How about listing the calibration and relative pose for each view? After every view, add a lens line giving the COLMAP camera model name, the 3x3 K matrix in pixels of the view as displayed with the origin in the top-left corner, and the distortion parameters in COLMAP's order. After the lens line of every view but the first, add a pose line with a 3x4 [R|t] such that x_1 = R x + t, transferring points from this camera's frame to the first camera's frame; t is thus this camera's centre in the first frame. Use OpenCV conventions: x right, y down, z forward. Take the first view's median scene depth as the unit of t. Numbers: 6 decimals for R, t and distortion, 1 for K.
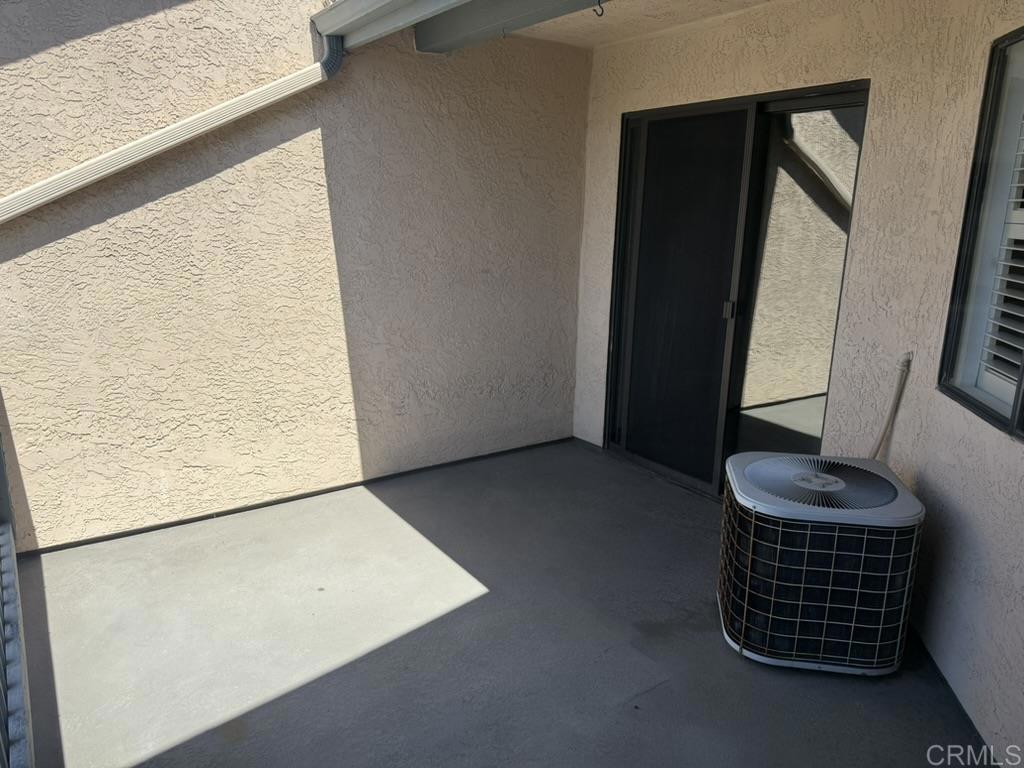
lens RADIAL K [[722.5, 0, 511.6], [0, 722.5, 389.9], [0, 0, 1]] dist [0.057269, -0.068872]
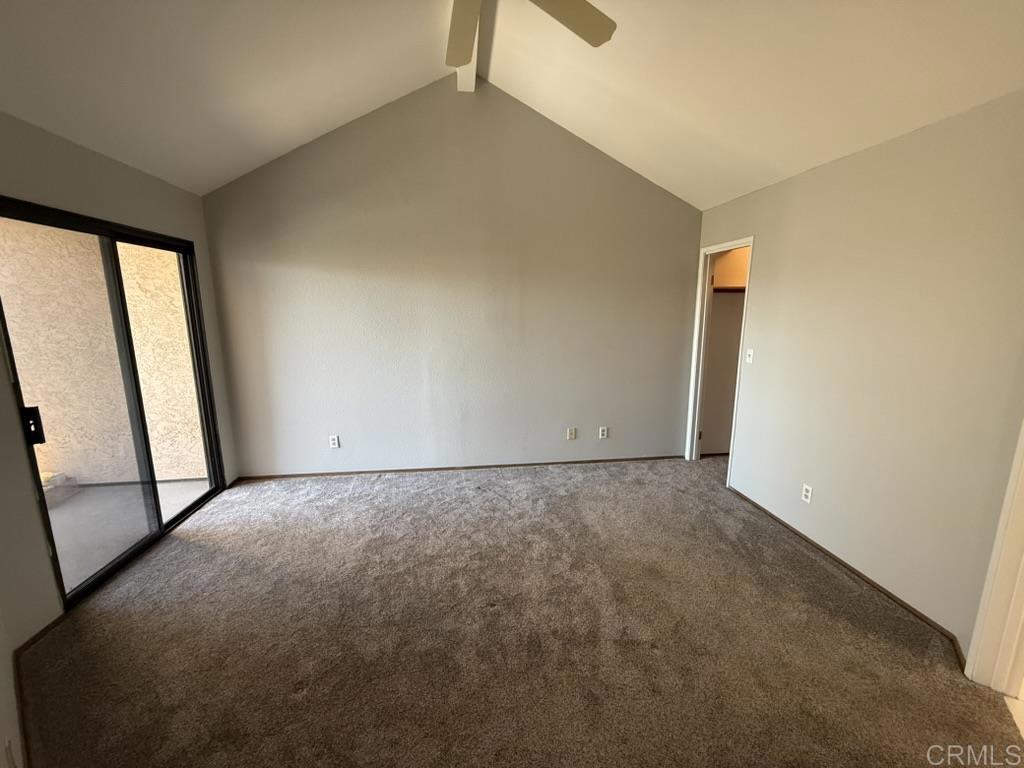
lens RADIAL K [[409.6, 0, 510.2], [0, 409.6, 376.1], [0, 0, 1]] dist [0.000384, 0.000428]
pose [[0.880054, 0.064248, -0.470506, 1.074777], [-0.091598, 0.995165, -0.035438, -0.171460], [0.465955, 0.074285, 0.881685, 0.659461]]
